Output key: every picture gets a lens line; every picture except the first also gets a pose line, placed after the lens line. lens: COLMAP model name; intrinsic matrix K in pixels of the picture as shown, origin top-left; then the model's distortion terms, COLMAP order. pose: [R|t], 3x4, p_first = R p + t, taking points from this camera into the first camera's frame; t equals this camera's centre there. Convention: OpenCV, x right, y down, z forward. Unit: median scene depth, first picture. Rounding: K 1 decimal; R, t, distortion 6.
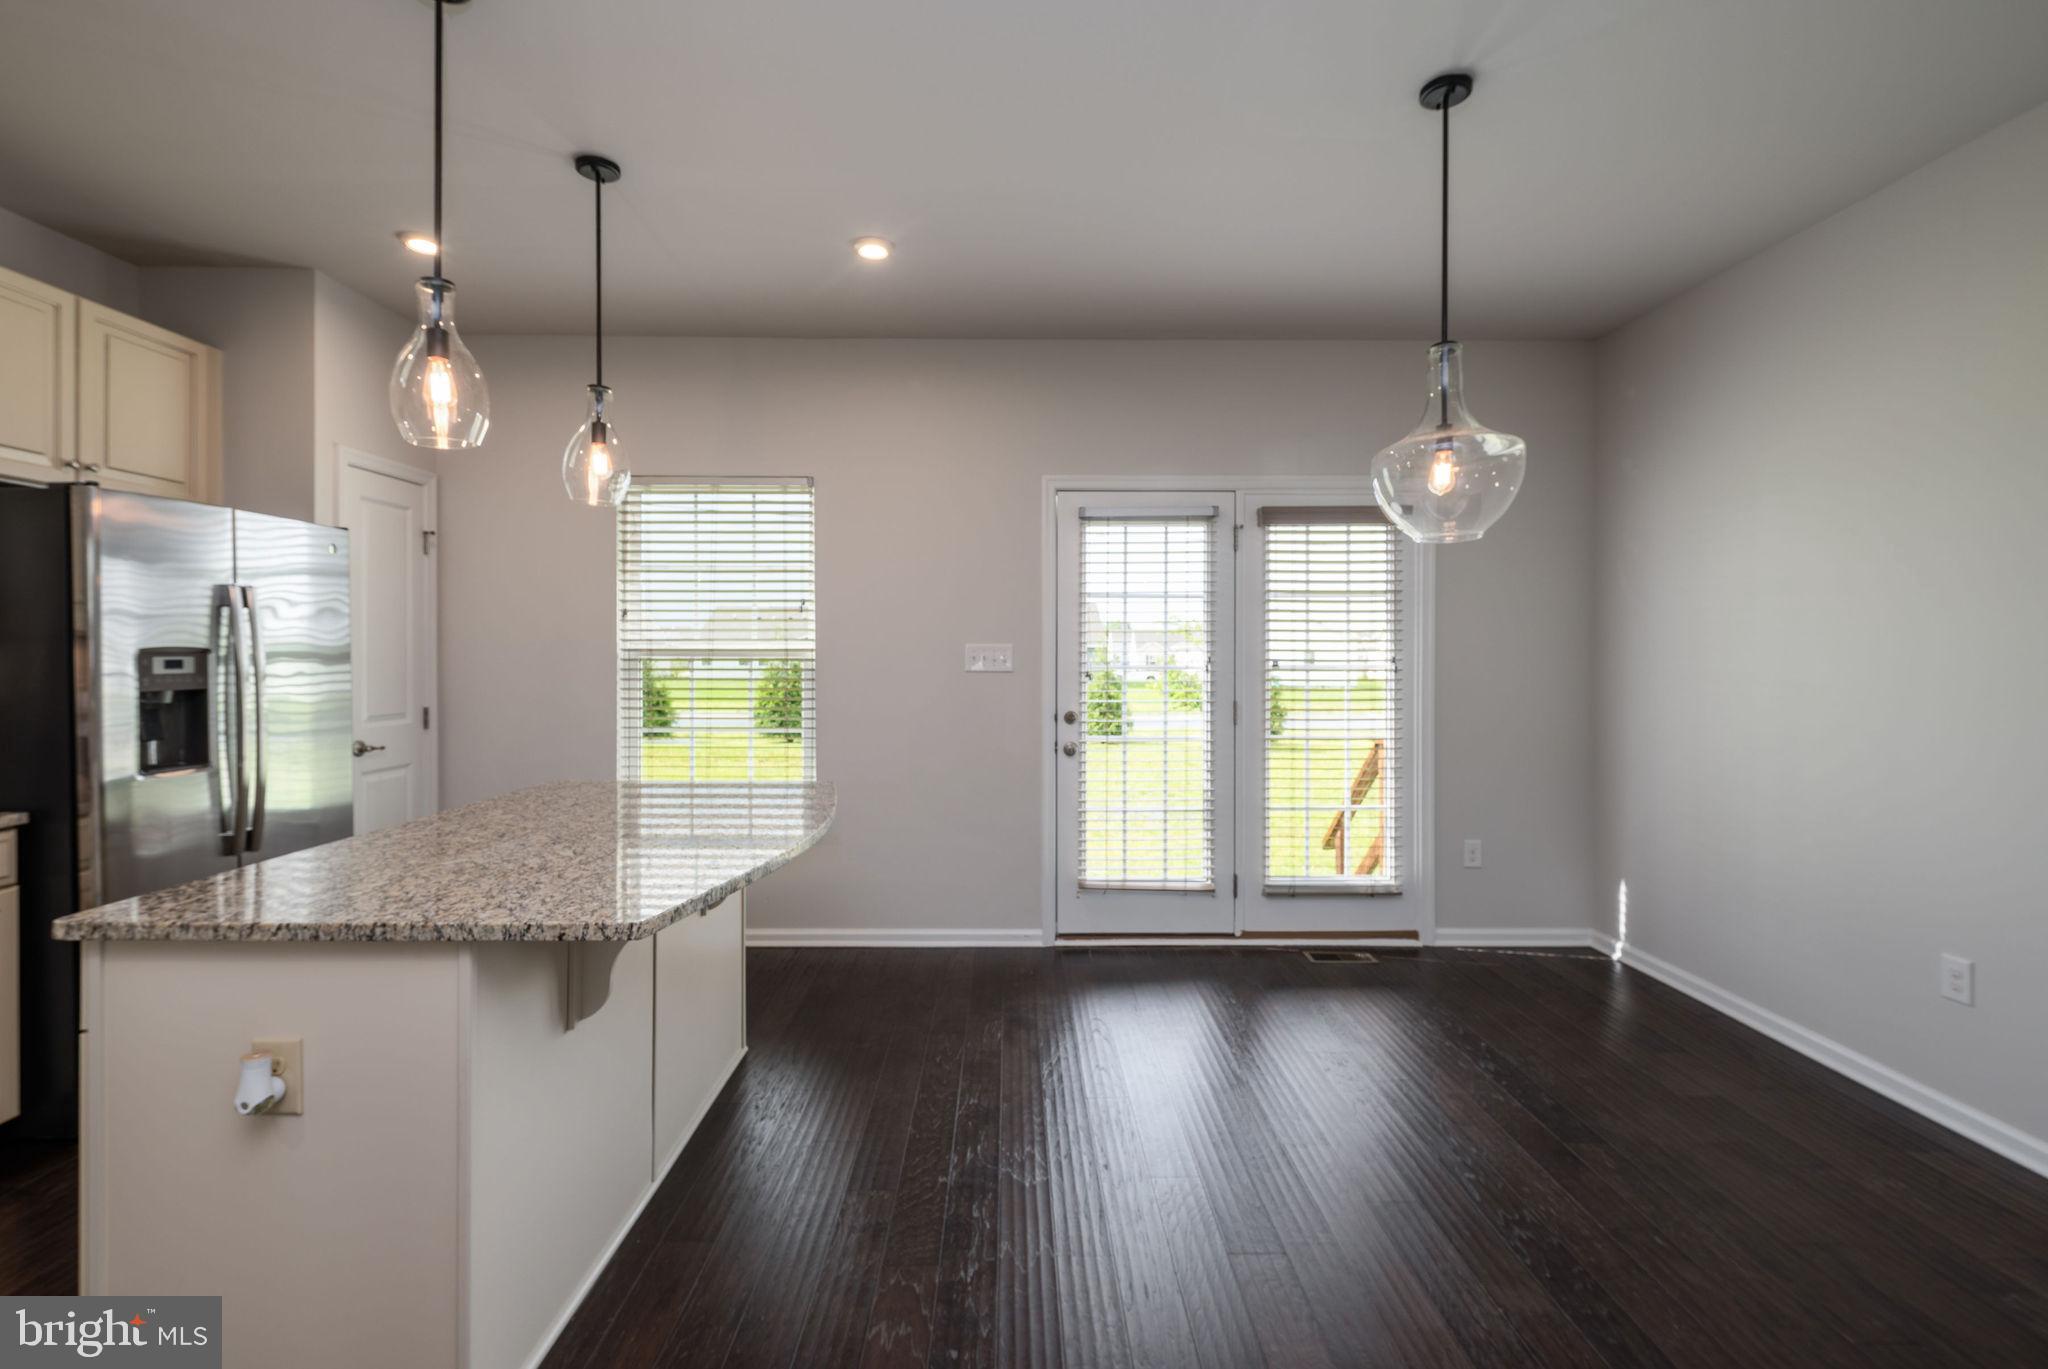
lens RADIAL K [[920.8, 0, 1028.5], [0, 920.8, 651.5], [0, 0, 1]] dist [-0.012107, 0.000811]
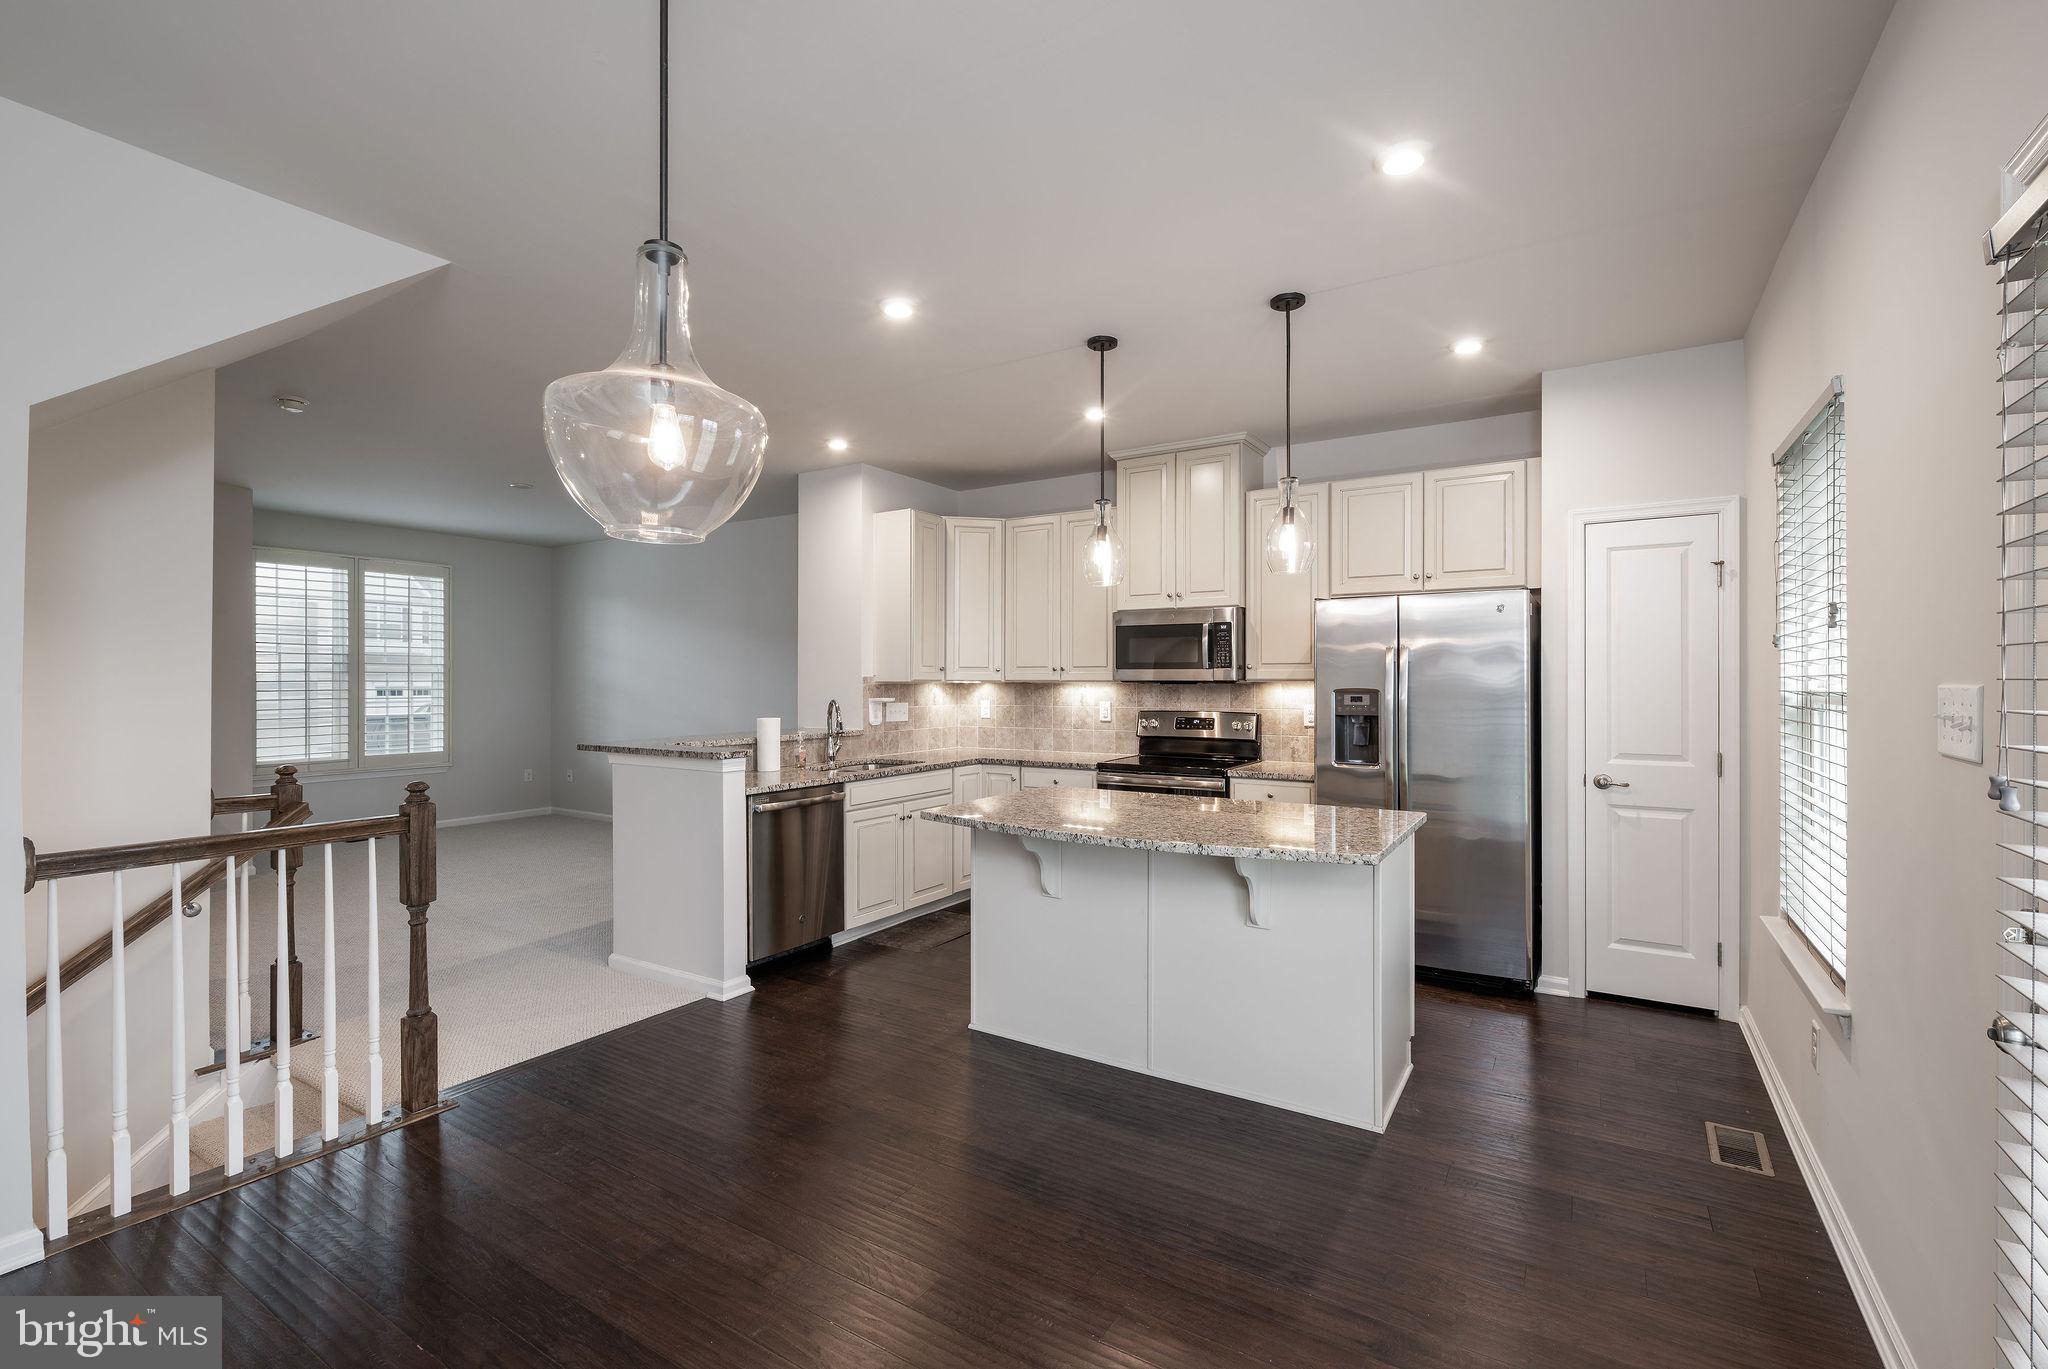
lens RADIAL K [[913.8, 0, 1010.3], [0, 913.8, 687.3], [0, 0, 1]] dist [0.005717, -0.002708]
pose [[-0.555894, 0.006407, -0.831228, 0.509225], [0.001382, 0.999976, 0.006783, -0.012573], [0.831252, 0.002622, -0.555890, 0.924340]]
